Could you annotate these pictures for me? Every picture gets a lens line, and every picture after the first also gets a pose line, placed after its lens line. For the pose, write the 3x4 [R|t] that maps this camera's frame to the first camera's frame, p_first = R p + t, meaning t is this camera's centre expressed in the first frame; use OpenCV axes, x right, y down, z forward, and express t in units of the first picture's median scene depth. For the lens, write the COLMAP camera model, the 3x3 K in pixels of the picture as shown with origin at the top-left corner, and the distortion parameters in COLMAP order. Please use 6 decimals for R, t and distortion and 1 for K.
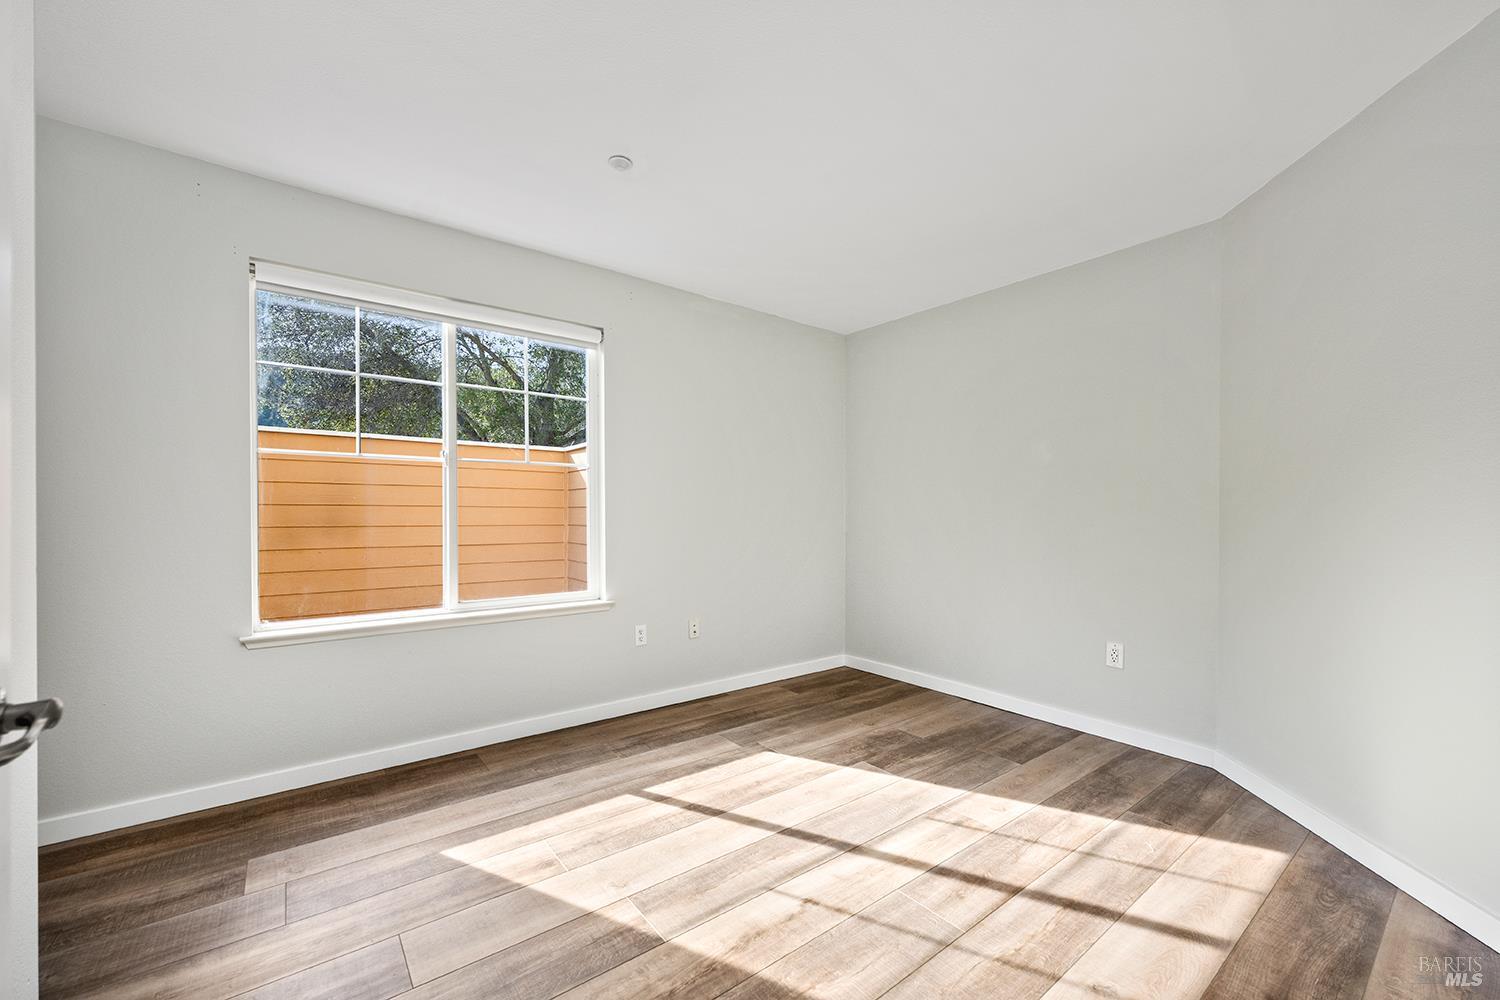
lens RADIAL K [[603.7, 0, 750.1], [0, 603.7, 509.7], [0, 0, 1]] dist [-0.006610, 0.000120]
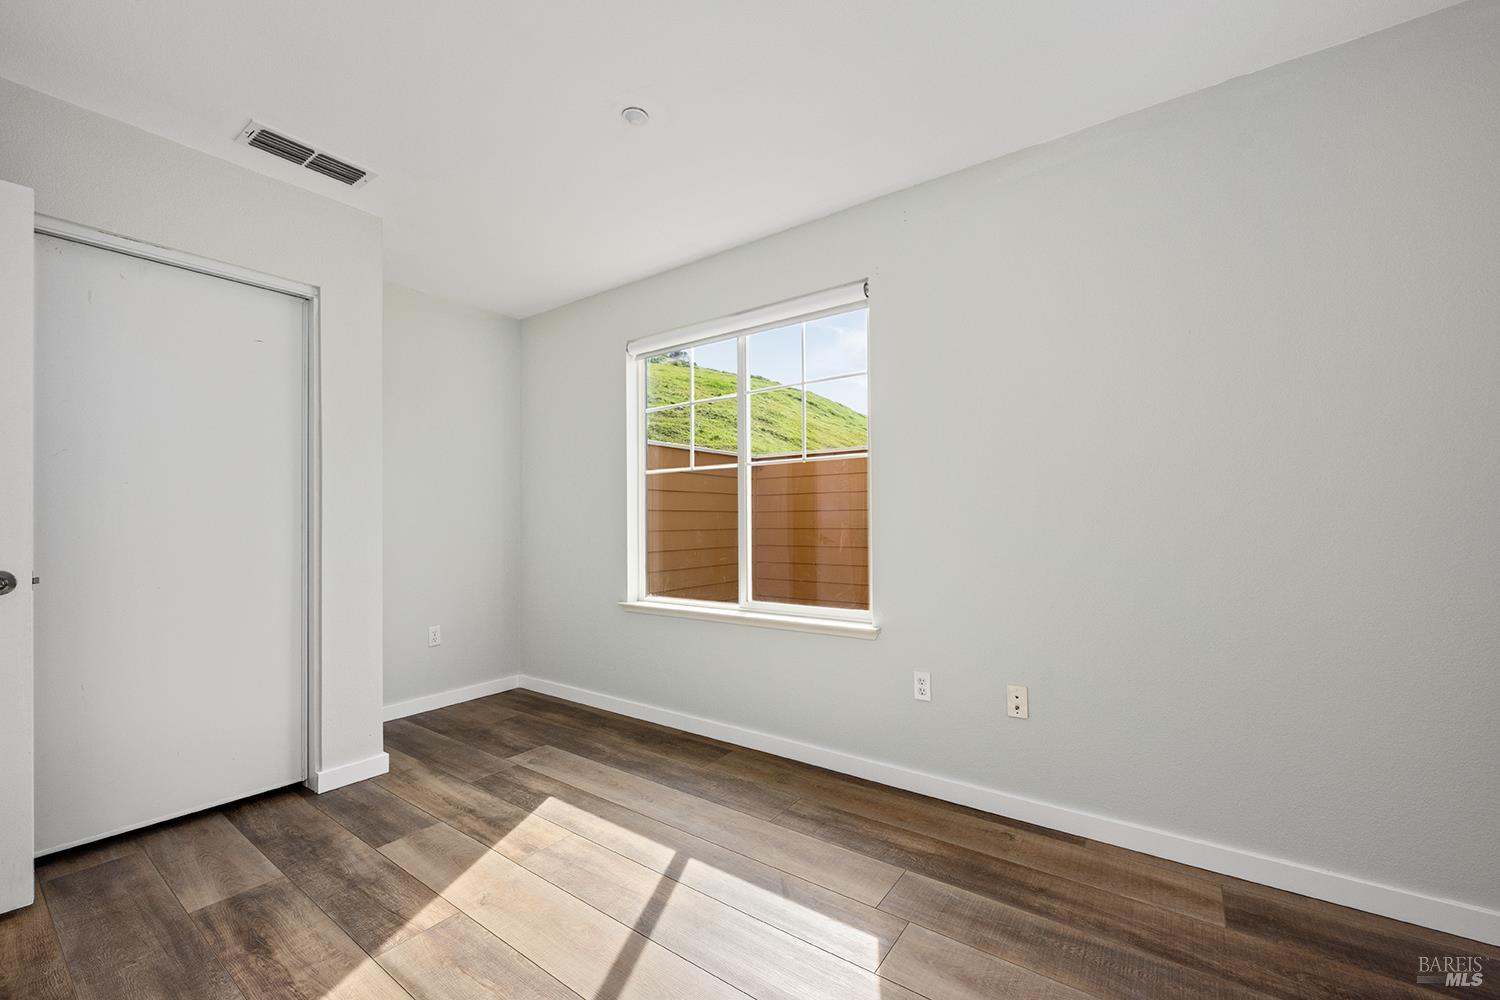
lens RADIAL K [[603.7, 0, 748.3], [0, 603.7, 509.0], [0, 0, 1]] dist [-0.006610, 0.000120]
pose [[0.274201, -0.020780, -0.961448, 0.524419], [0.010886, 0.999770, -0.018503, 0.014254], [0.961611, -0.005392, 0.274364, 0.721195]]
